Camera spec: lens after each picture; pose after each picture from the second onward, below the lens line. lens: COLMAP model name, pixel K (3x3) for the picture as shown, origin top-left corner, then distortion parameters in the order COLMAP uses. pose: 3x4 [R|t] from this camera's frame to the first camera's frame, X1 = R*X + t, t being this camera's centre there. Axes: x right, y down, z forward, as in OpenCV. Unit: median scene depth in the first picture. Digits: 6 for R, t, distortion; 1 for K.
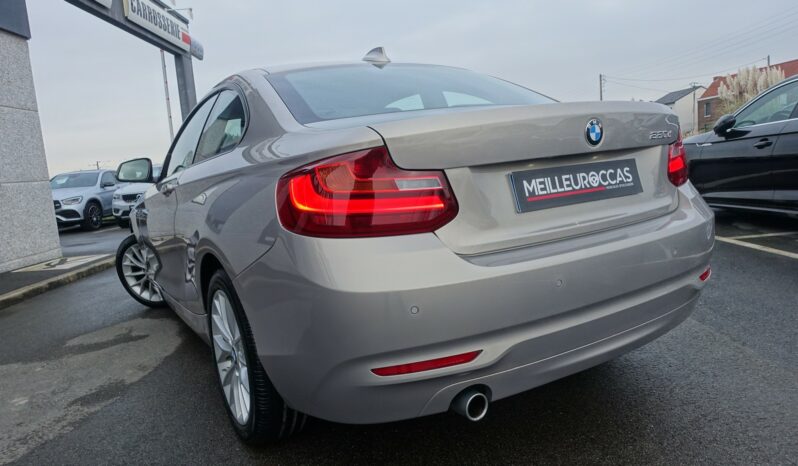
lens RADIAL K [[552.9, 0, 399.0], [0, 552.9, 233.0], [0, 0, 1]] dist [-0.020397, 0.000069]
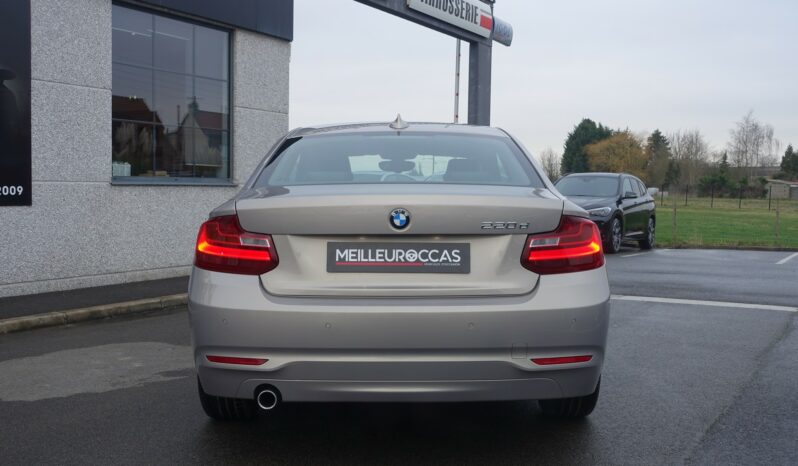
lens RADIAL K [[831.6, 0, 399.0], [0, 831.6, 233.0], [0, 0, 1]] dist [-0.039967, -0.005147]
pose [[0.844768, 0.122730, -0.520868, 1.280509], [-0.148353, 0.988905, -0.007594, -0.128163], [0.514157, 0.083687, 0.853603, -0.603512]]
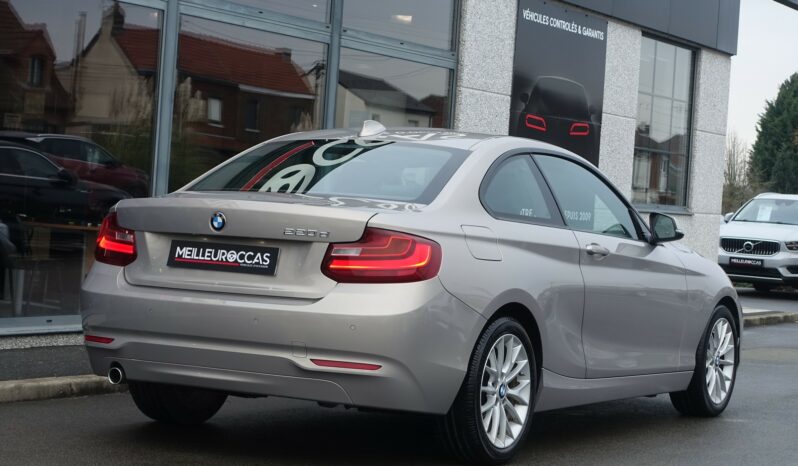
lens RADIAL K [[1767.0, 0, 399.0], [0, 1767.0, 233.0], [0, 0, 1]] dist [-0.026000, -0.037029]
pose [[0.480371, 0.135224, -0.866578, 4.237732], [-0.207446, 0.977526, 0.037543, -0.395775], [0.852179, 0.161734, 0.497627, -0.801015]]
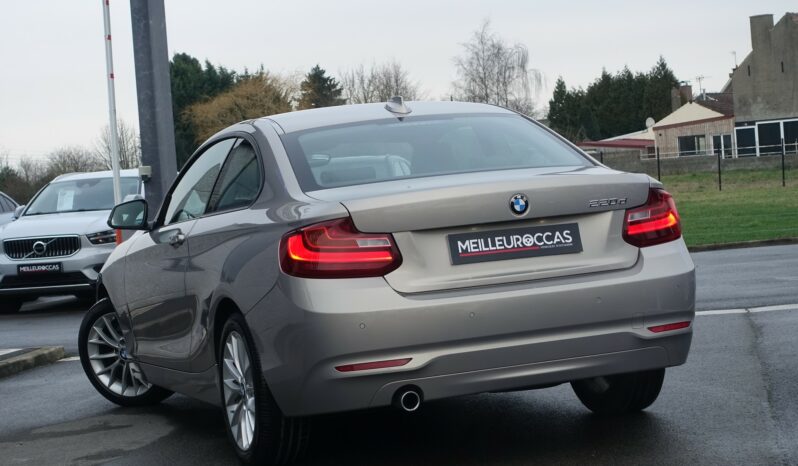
lens RADIAL K [[1767.0, 0, 399.0], [0, 1767.0, 233.0], [0, 0, 1]] dist [-0.026000, -0.037029]
pose [[0.980913, 0.015603, -0.193821, 0.831918], [-0.030800, 0.996659, -0.075642, 0.194882], [0.191993, 0.080168, 0.978116, -2.931207]]
